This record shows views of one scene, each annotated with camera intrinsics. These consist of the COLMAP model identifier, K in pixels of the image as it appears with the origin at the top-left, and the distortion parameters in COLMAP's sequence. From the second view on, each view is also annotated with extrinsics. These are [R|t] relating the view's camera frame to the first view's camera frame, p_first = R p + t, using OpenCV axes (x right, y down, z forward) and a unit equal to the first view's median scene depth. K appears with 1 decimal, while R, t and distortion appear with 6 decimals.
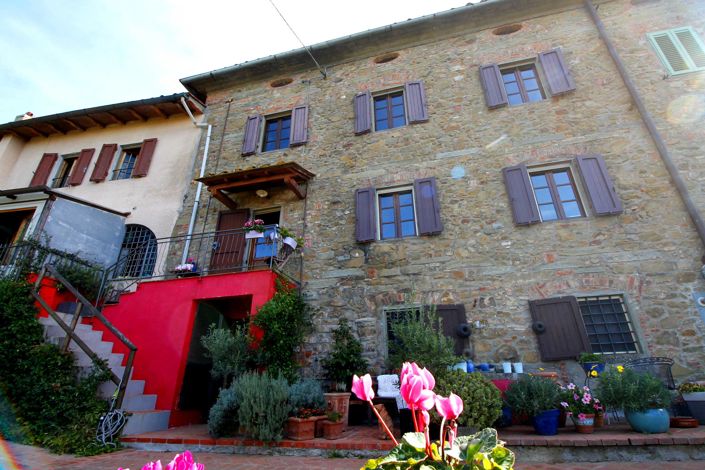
lens RADIAL K [[335.9, 0, 351.9], [0, 335.9, 234.0], [0, 0, 1]] dist [-0.011249, -0.001088]
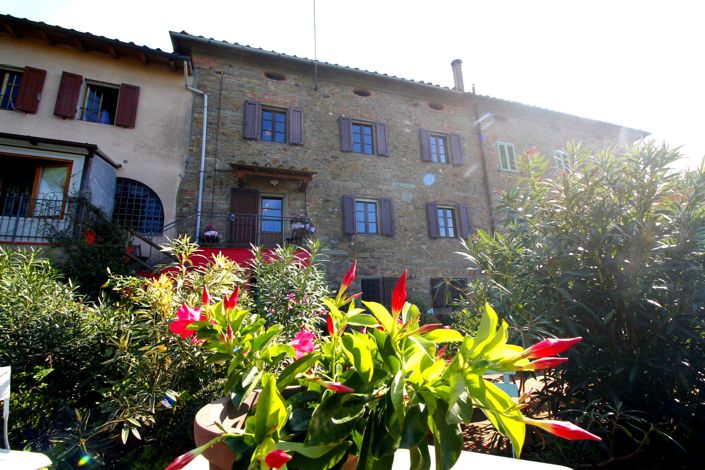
lens RADIAL K [[335.9, 0, 352.2], [0, 335.9, 236.1], [0, 0, 1]] dist [-0.011249, -0.001088]
pose [[0.842745, 0.107789, 0.527411, -0.647808], [-0.200917, 0.971931, 0.122406, -0.132374], [-0.499413, -0.209123, 0.840746, -0.264650]]
